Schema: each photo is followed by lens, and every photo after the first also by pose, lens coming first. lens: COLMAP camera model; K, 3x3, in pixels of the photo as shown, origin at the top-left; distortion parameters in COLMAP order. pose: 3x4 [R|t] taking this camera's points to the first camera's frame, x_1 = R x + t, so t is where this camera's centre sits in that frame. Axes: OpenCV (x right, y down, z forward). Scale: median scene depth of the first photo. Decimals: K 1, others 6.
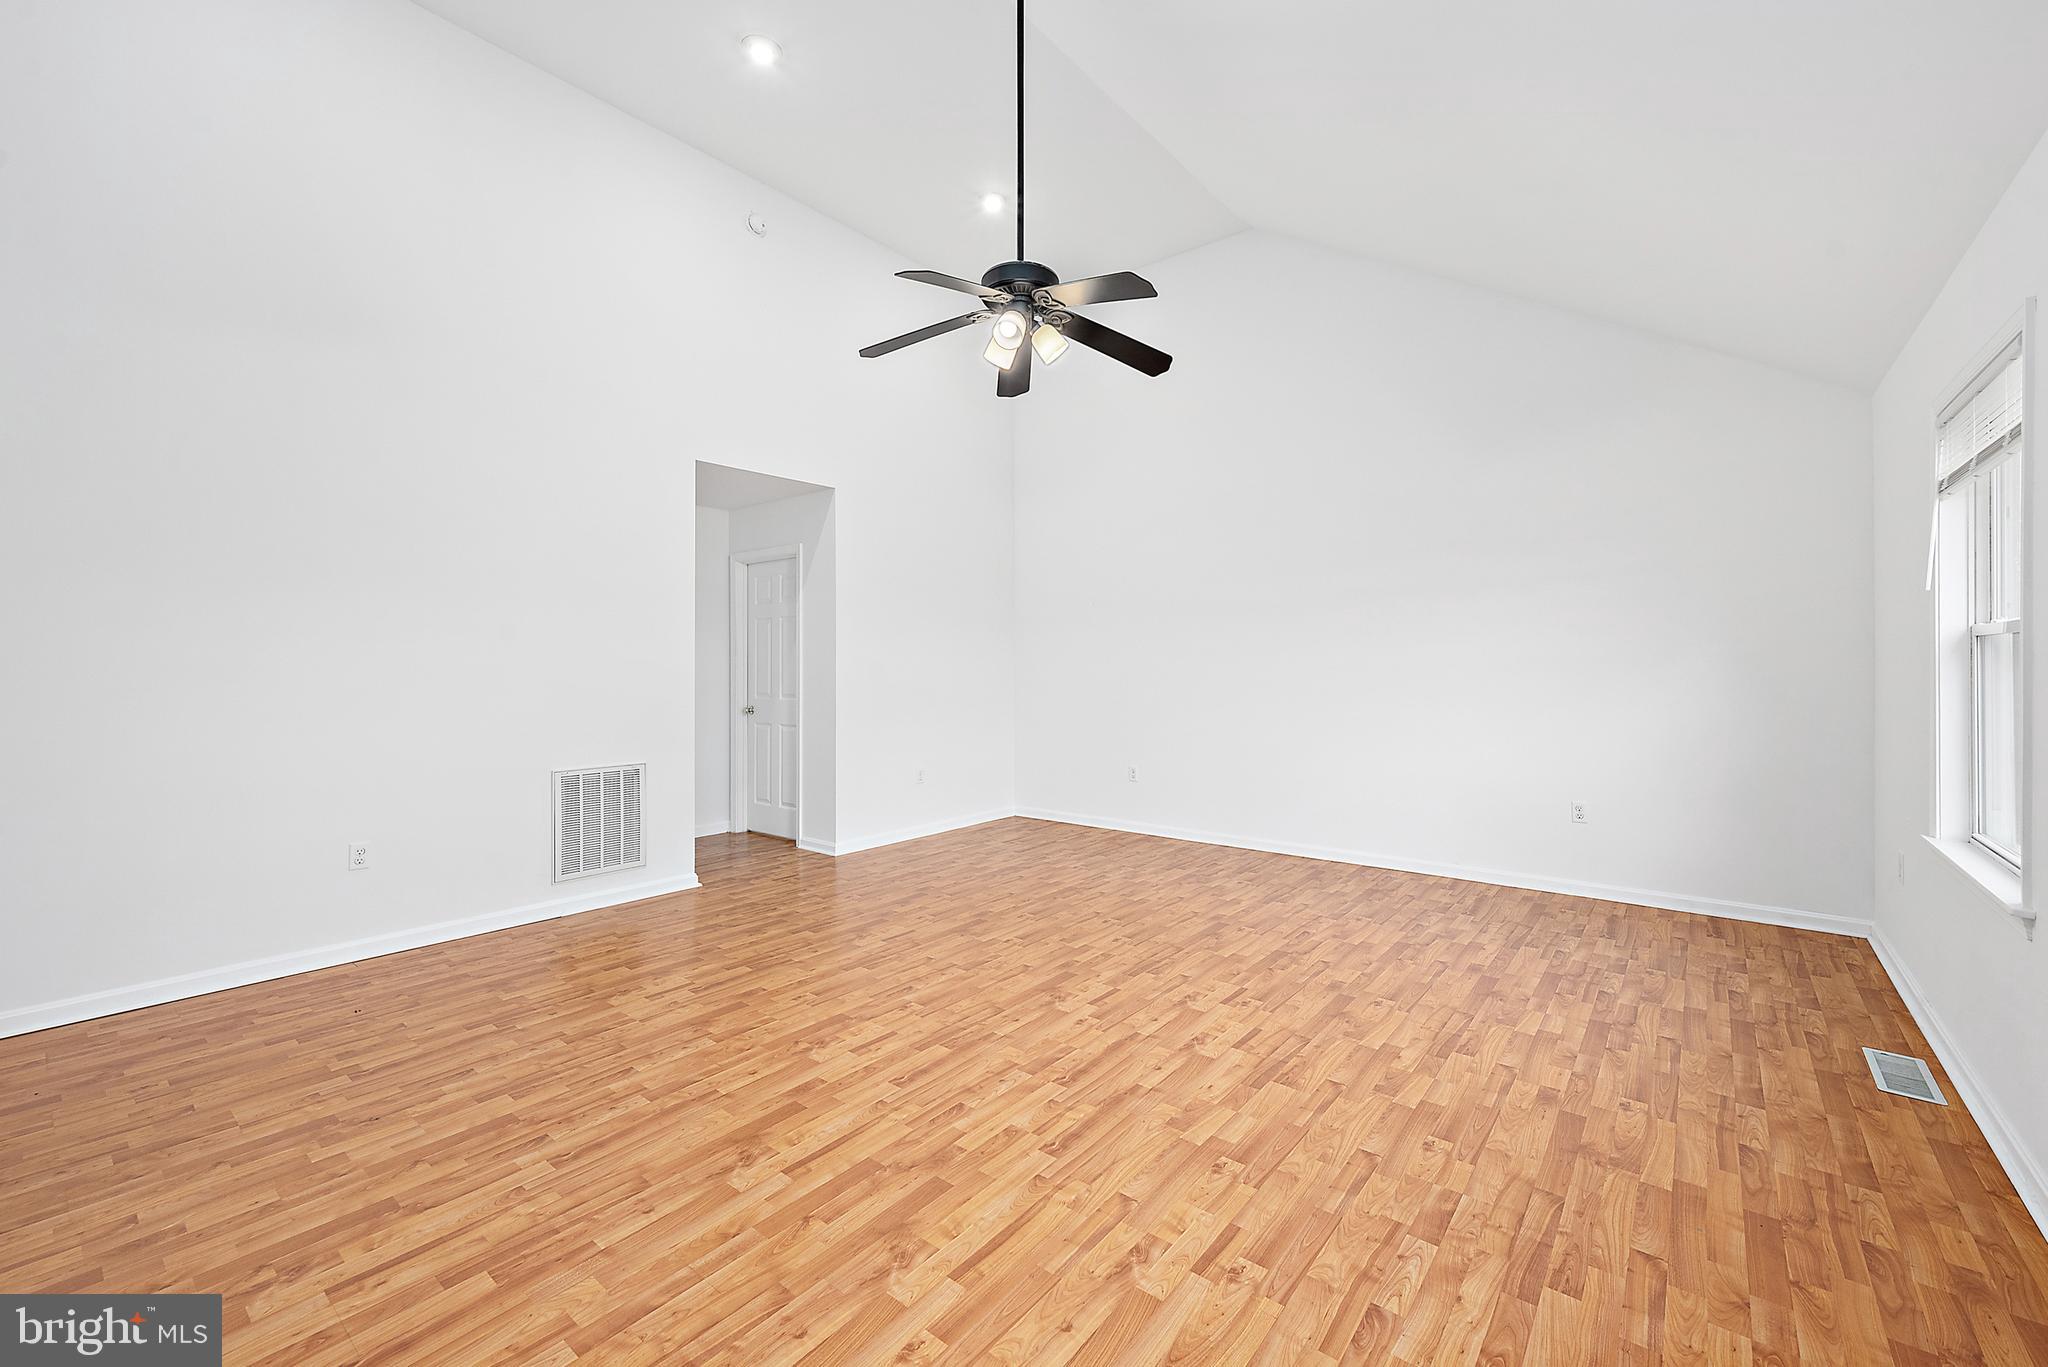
lens RADIAL K [[846.8, 0, 1021.1], [0, 846.8, 653.5], [0, 0, 1]] dist [0.002270, 0.000003]
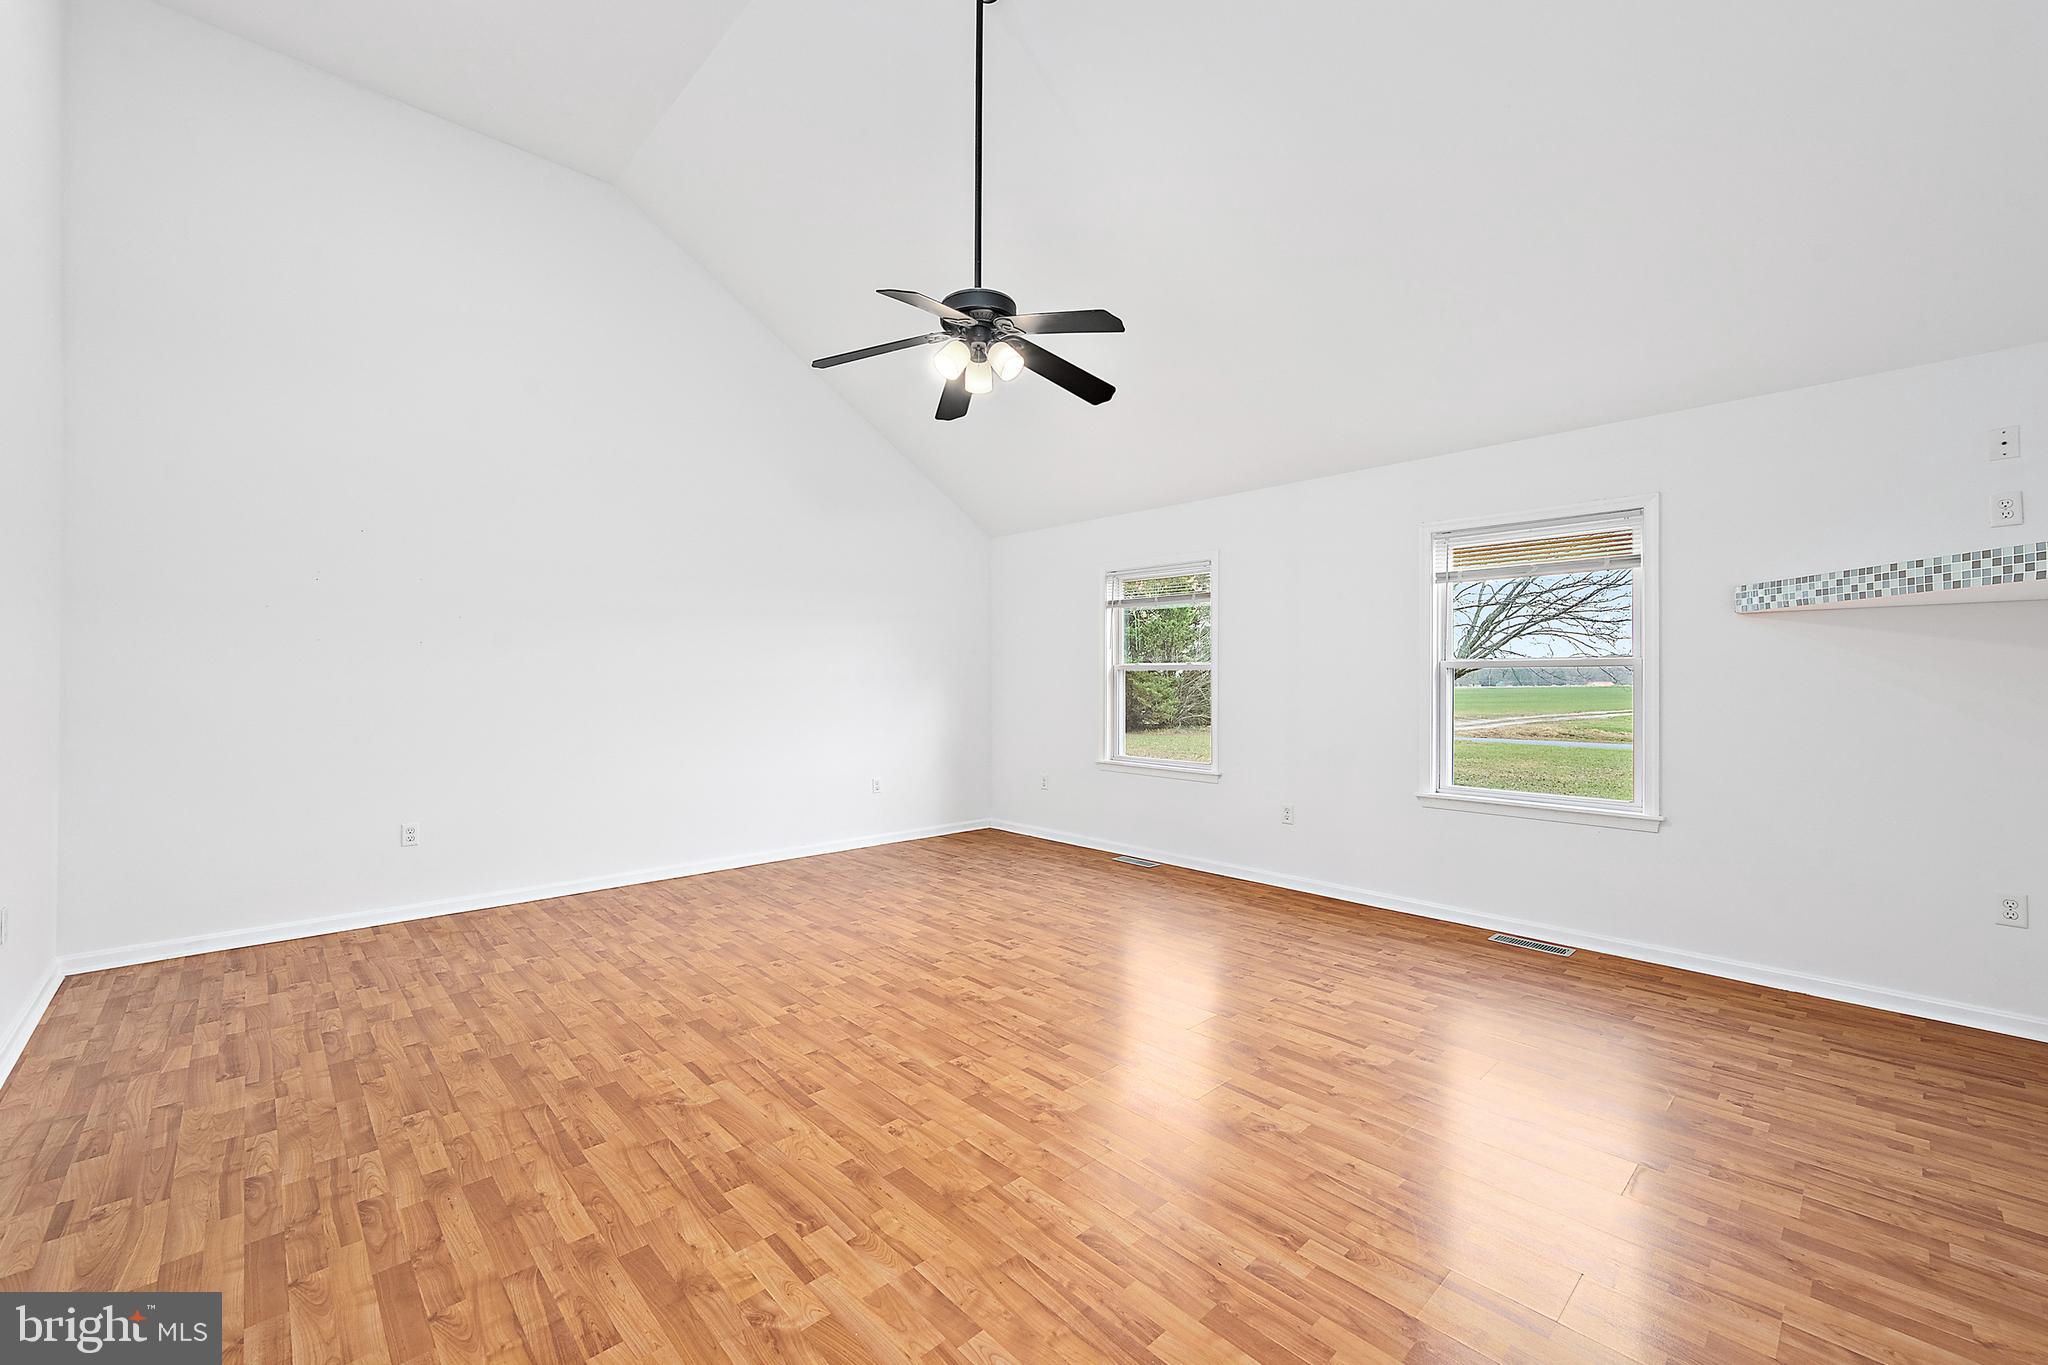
lens RADIAL K [[802.5, 0, 1098.4], [0, 802.5, 682.8], [0, 0, 1]] dist [0.000718, -0.000318]
pose [[0.085872, 0.002228, 0.996304, -1.068086], [-0.020792, 0.999784, -0.000444, 0.012889], [-0.996089, -0.020677, 0.085900, 0.871432]]
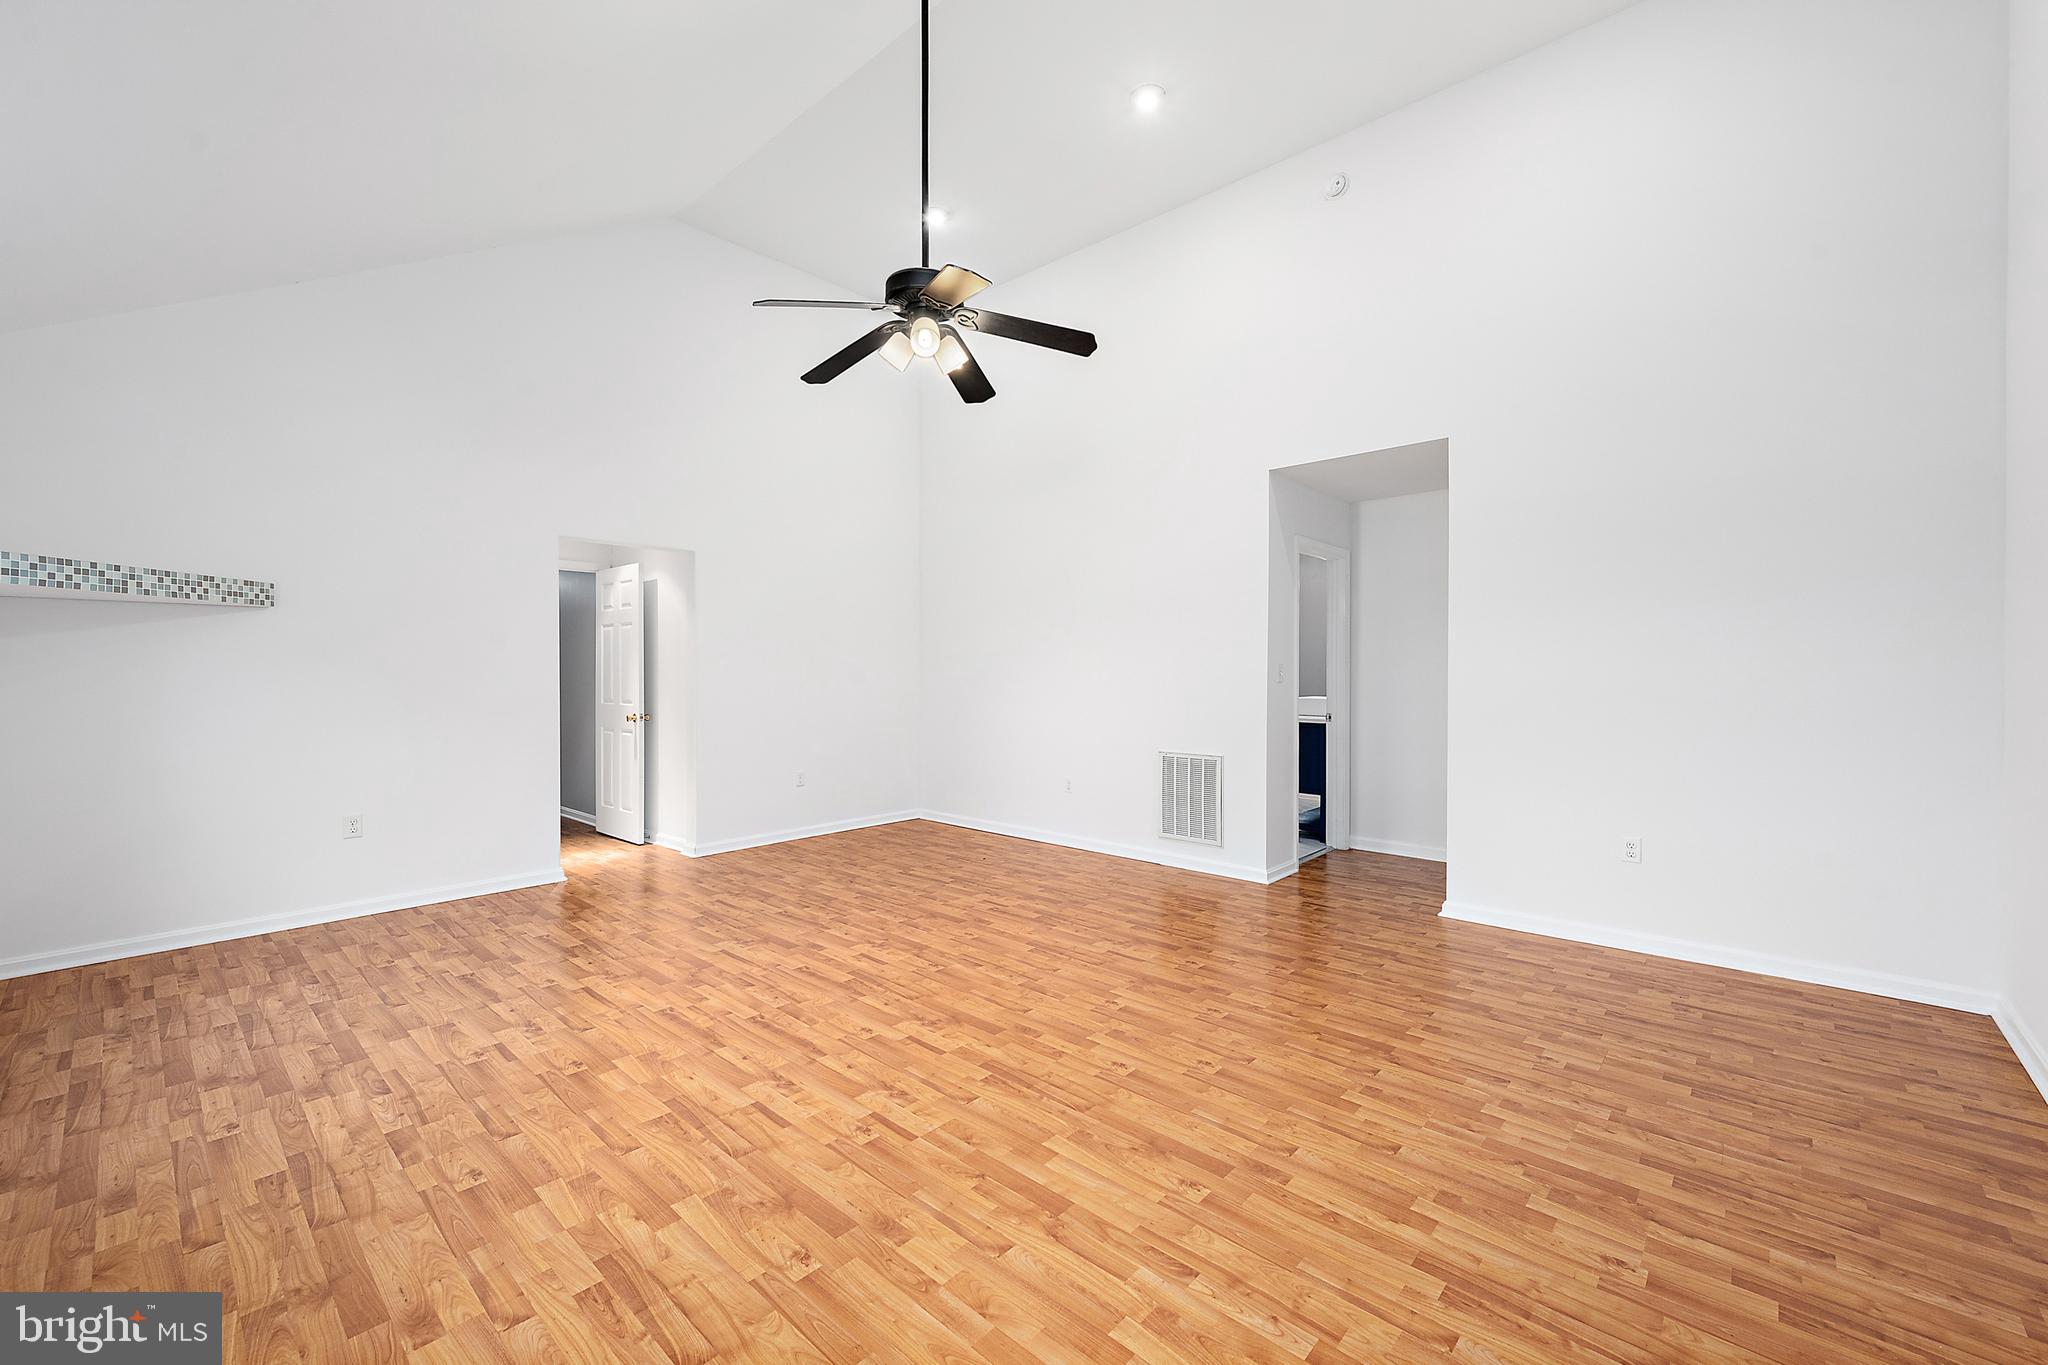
lens RADIAL K [[844.9, 0, 1066.4], [0, 844.9, 671.8], [0, 0, 1]] dist [0.001331, 0.000673]
pose [[-0.050429, 0.003897, -0.998720, 1.114671], [0.017846, 0.999836, 0.003000, 0.015456], [0.998568, -0.017672, -0.050491, 1.372772]]
